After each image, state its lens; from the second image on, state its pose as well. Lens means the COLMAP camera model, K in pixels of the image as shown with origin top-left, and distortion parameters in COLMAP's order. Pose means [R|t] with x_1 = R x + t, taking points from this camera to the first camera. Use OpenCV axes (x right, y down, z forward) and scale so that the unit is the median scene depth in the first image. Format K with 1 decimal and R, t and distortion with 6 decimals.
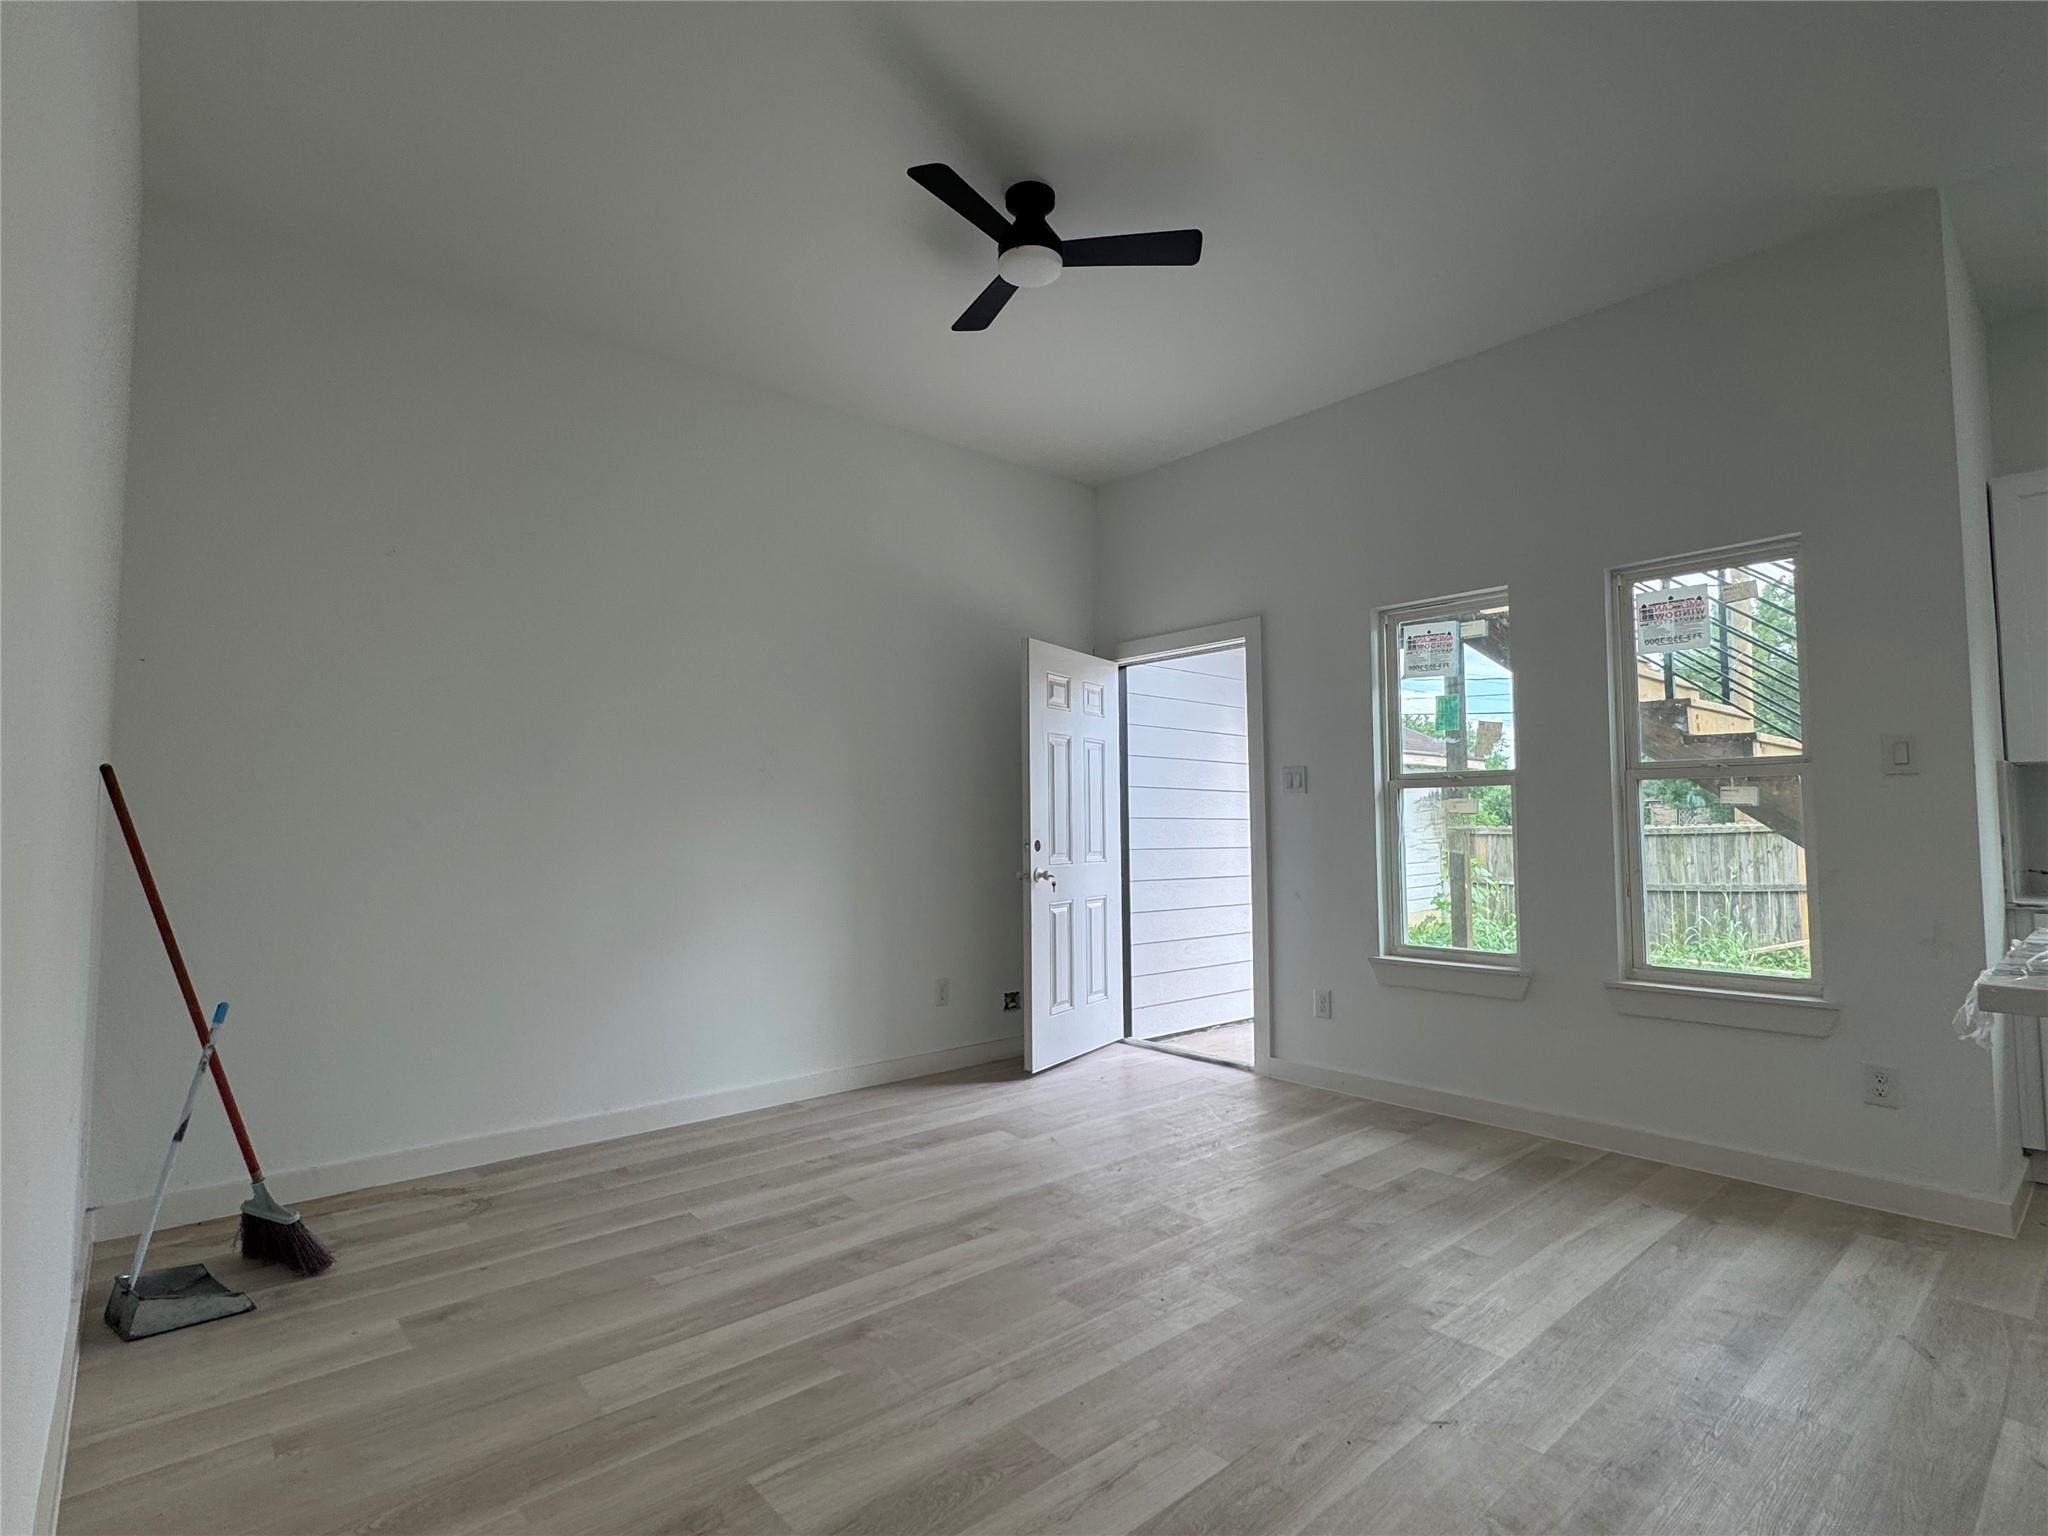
lens RADIAL K [[1006.6, 0, 1025.4], [0, 1006.6, 765.5], [0, 0, 1]] dist [-0.000865, 0.000574]
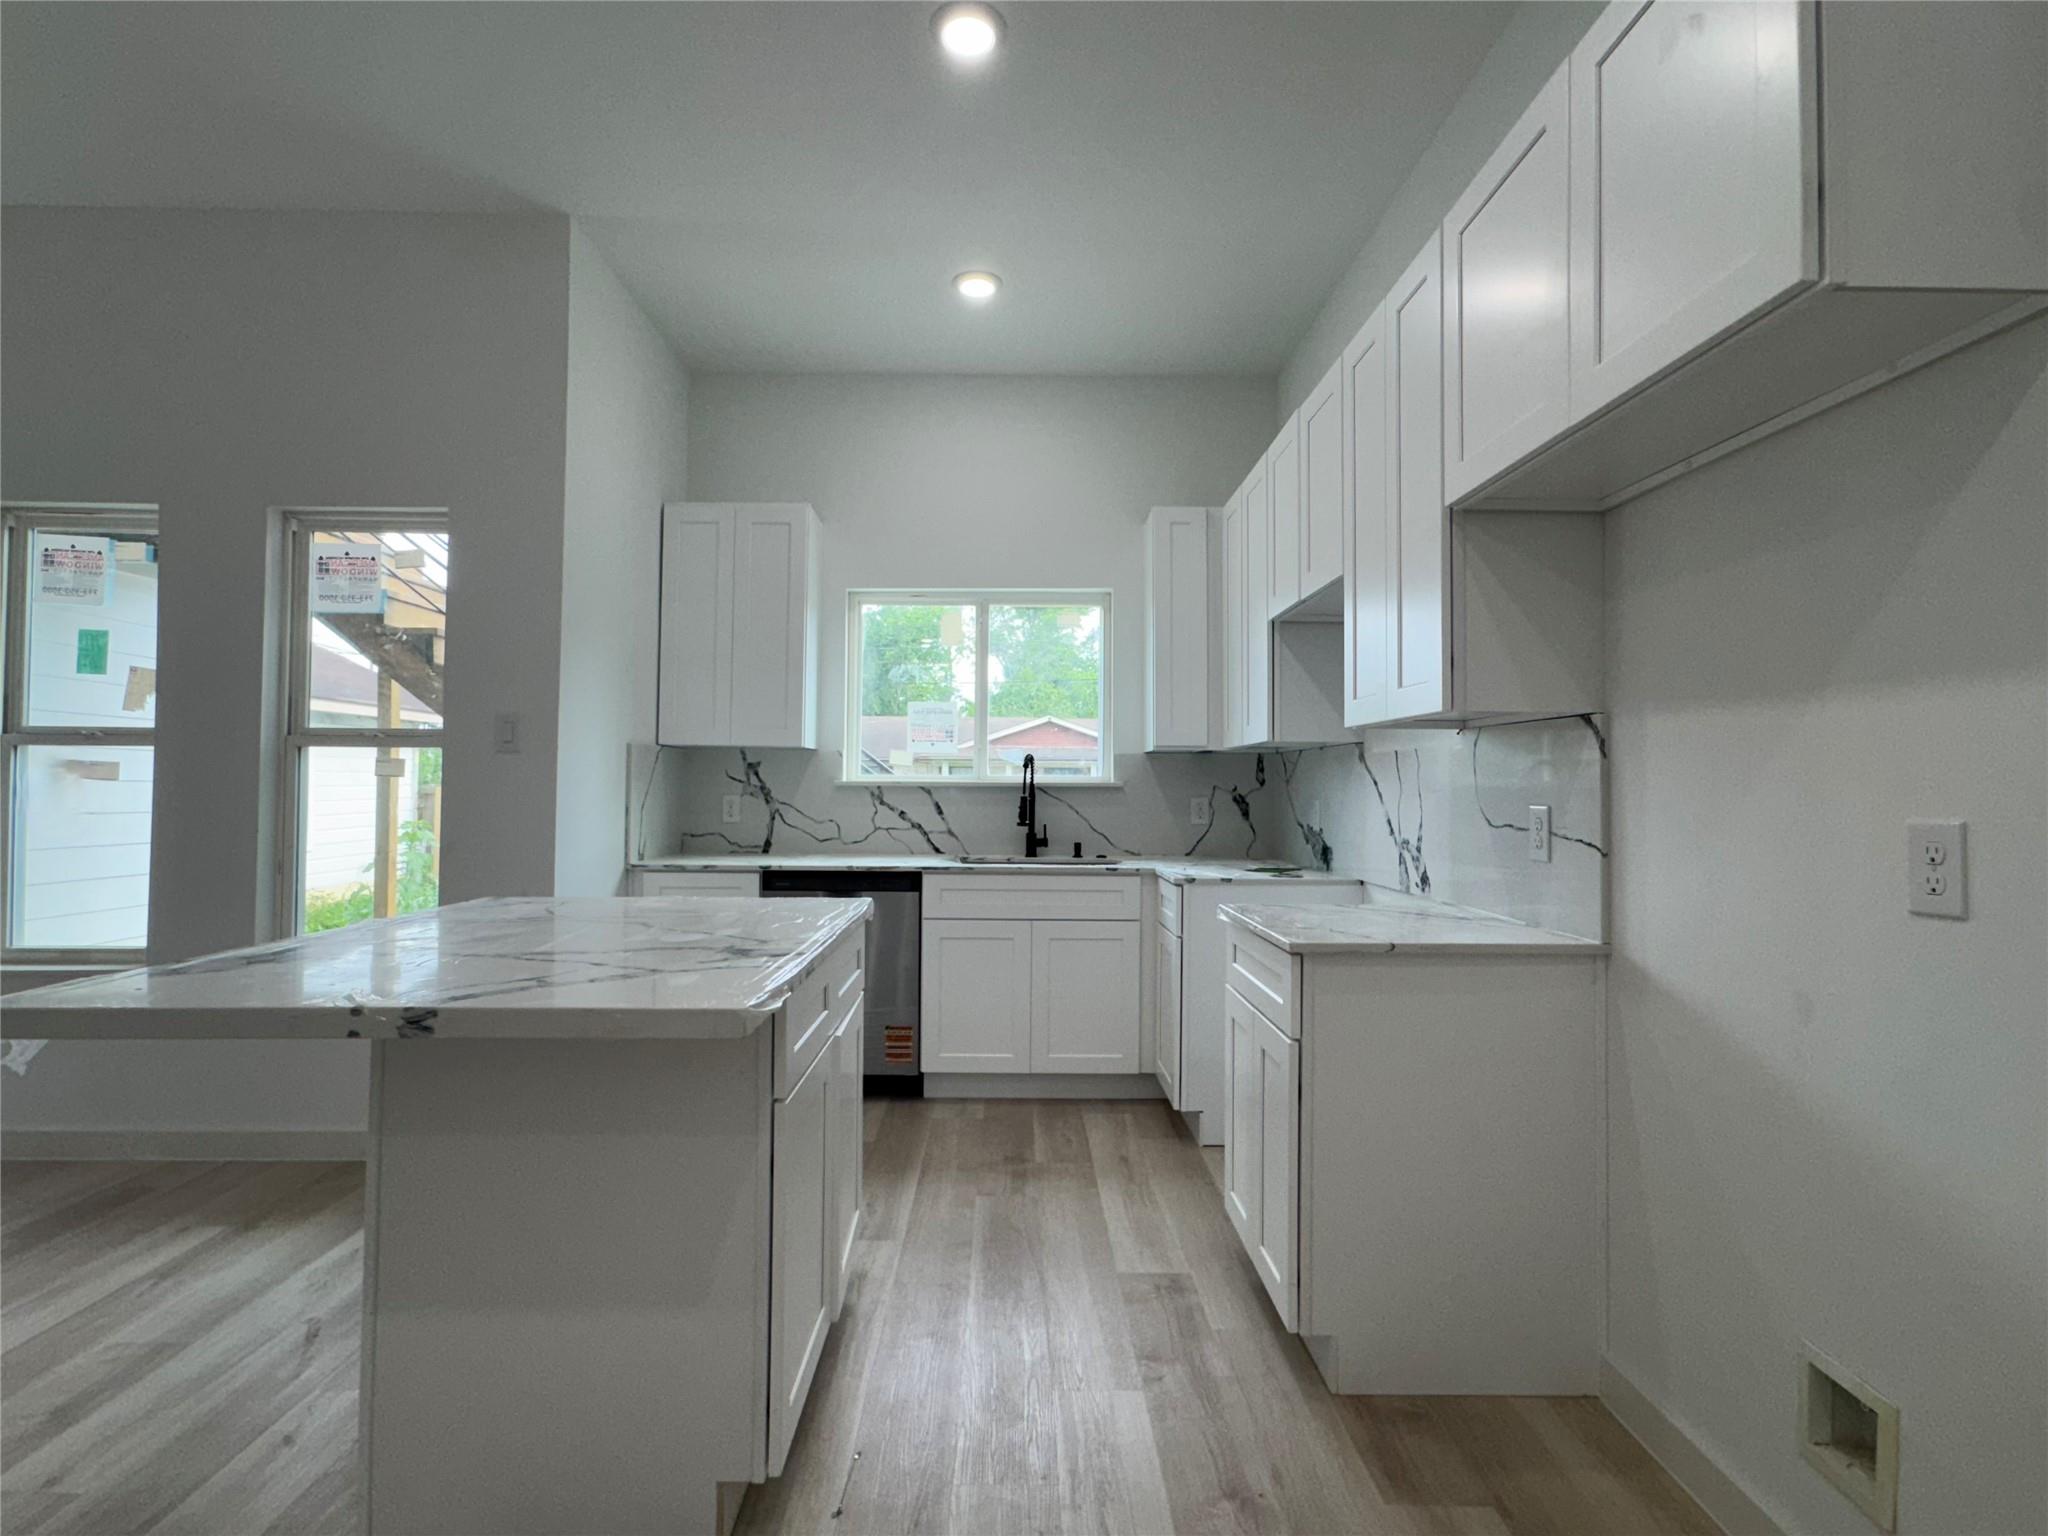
lens RADIAL K [[1006.6, 0, 1020.5], [0, 1006.6, 766.7], [0, 0, 1]] dist [-0.000865, 0.000574]
pose [[0.650536, 0.021181, 0.759180, 0.326938], [-0.058598, 0.998031, 0.022368, -0.025343], [-0.757212, -0.059038, 0.650496, -0.088035]]
